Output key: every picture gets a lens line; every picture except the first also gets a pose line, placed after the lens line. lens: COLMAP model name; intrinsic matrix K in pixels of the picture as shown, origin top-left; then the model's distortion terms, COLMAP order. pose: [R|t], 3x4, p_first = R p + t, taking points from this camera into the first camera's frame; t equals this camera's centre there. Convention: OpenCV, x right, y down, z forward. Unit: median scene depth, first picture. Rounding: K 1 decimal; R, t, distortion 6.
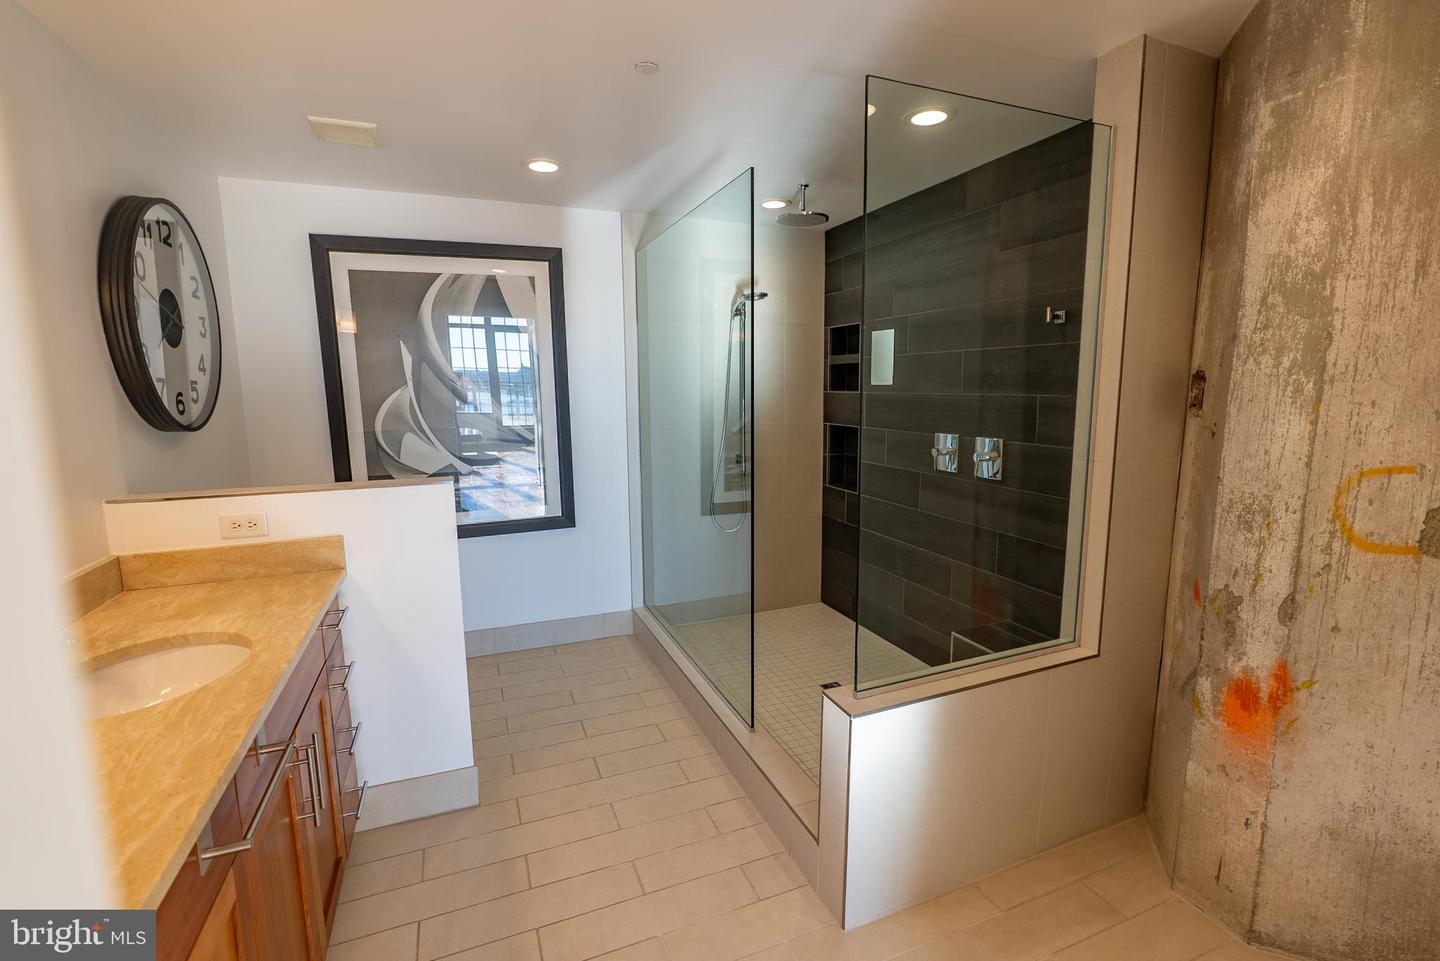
lens RADIAL K [[648.0, 0, 725.8], [0, 648.0, 479.8], [0, 0, 1]] dist [-0.012103, 0.002963]
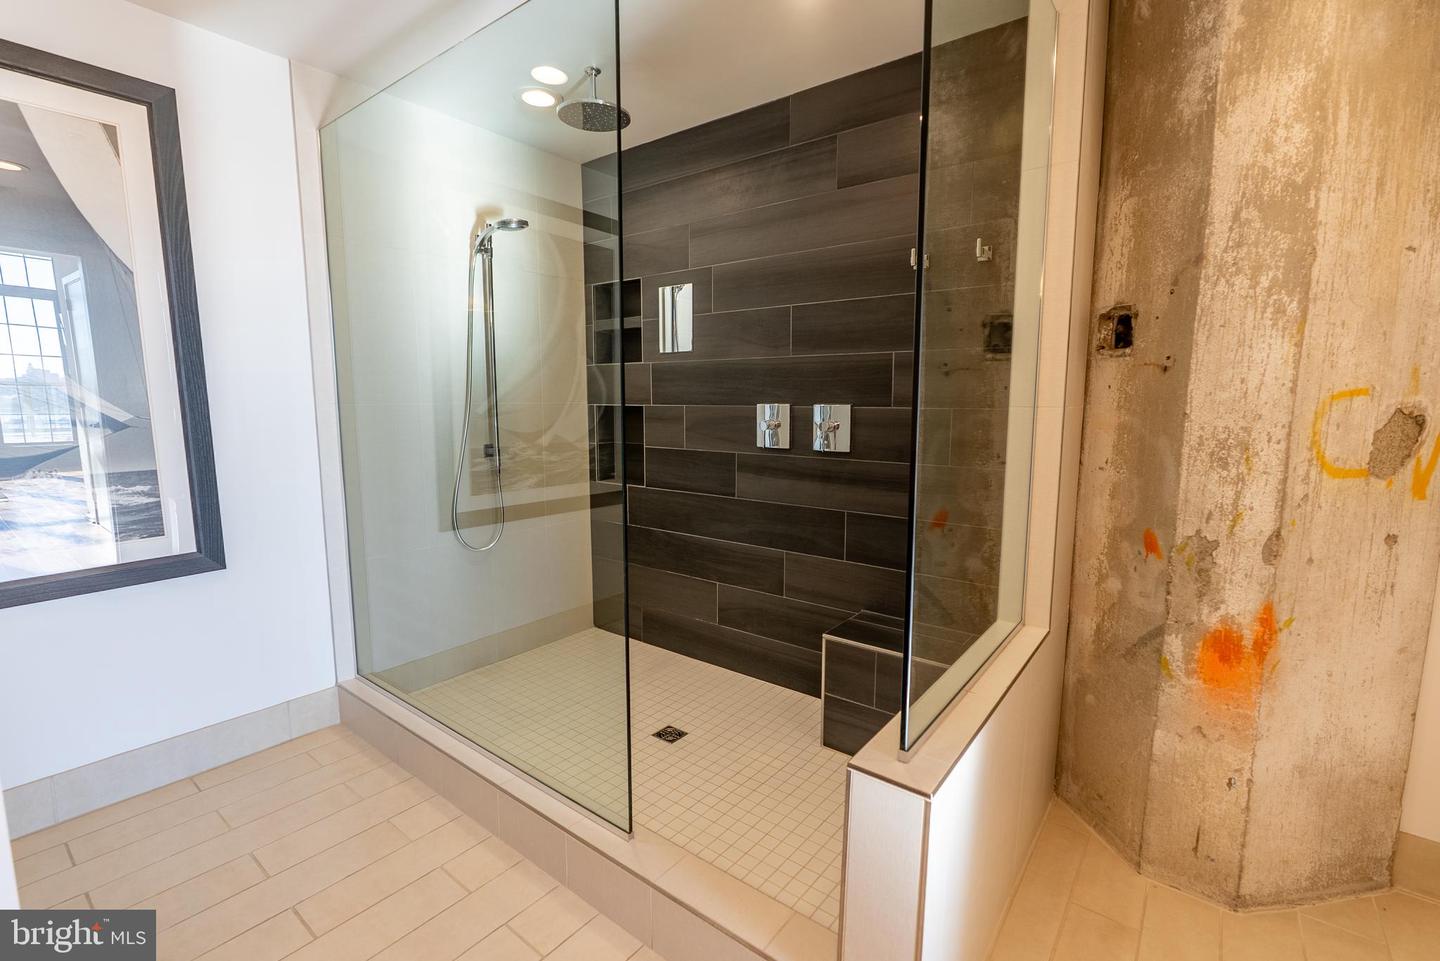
lens RADIAL K [[648.0, 0, 725.8], [0, 648.0, 482.1], [0, 0, 1]] dist [-0.012103, 0.002963]
pose [[0.867000, -0.055657, 0.495189, -0.222558], [0.065313, 0.997862, -0.002199, 0.045482], [-0.494009, 0.034248, 0.868782, 0.460233]]
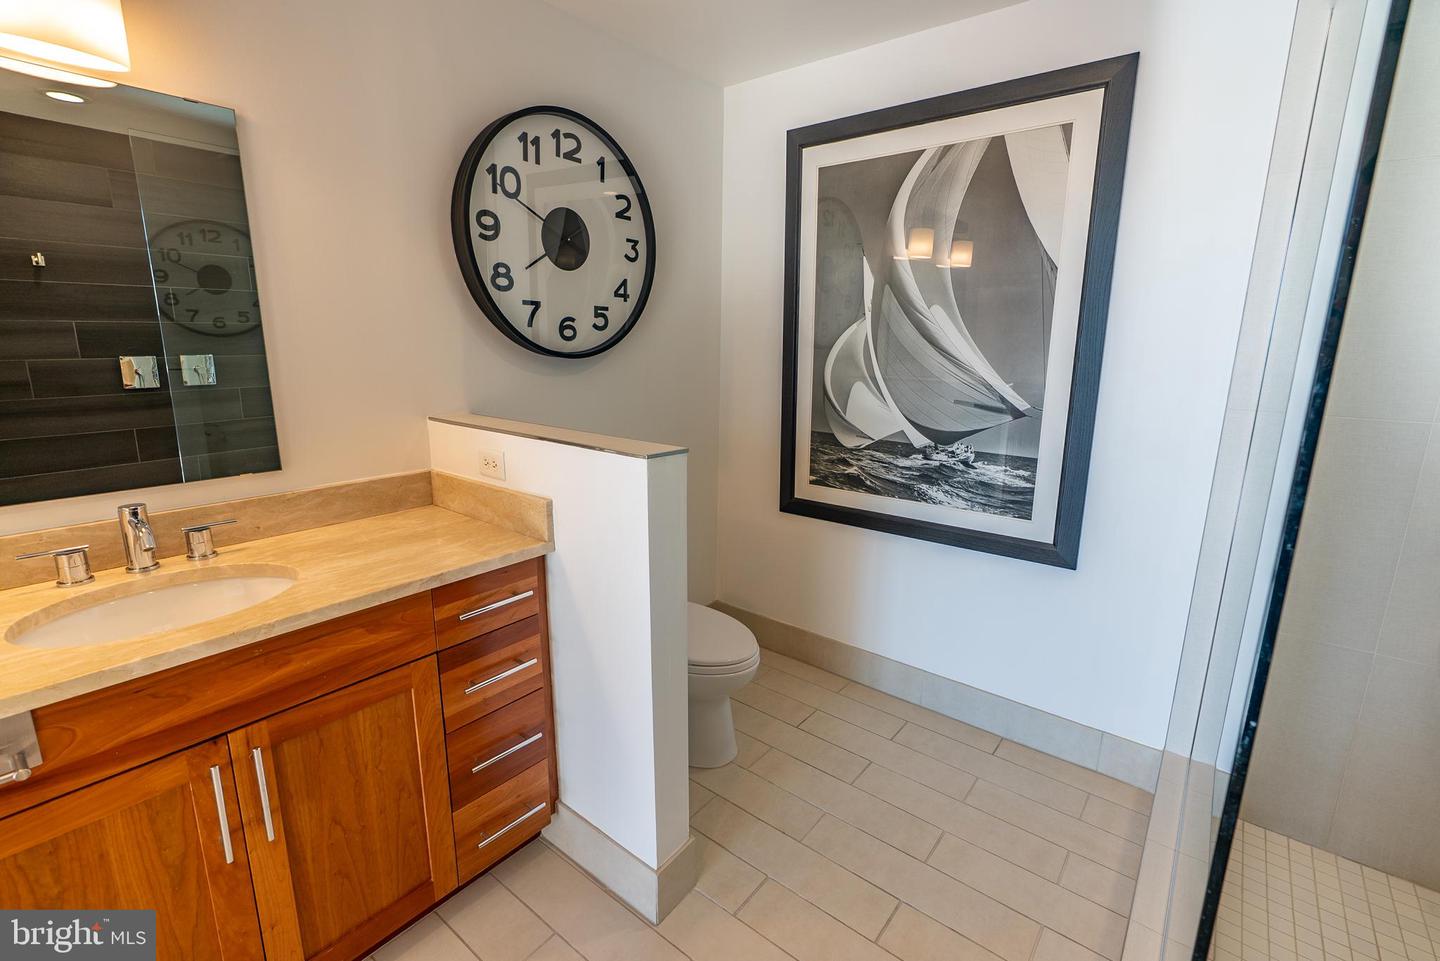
lens RADIAL K [[648.0, 0, 726.2], [0, 648.0, 477.0], [0, 0, 1]] dist [-0.012103, 0.002963]
pose [[0.485105, 0.199447, -0.851407, 0.163060], [-0.145046, 0.978507, 0.146579, -0.085723], [0.862343, 0.052387, 0.503607, 0.803655]]
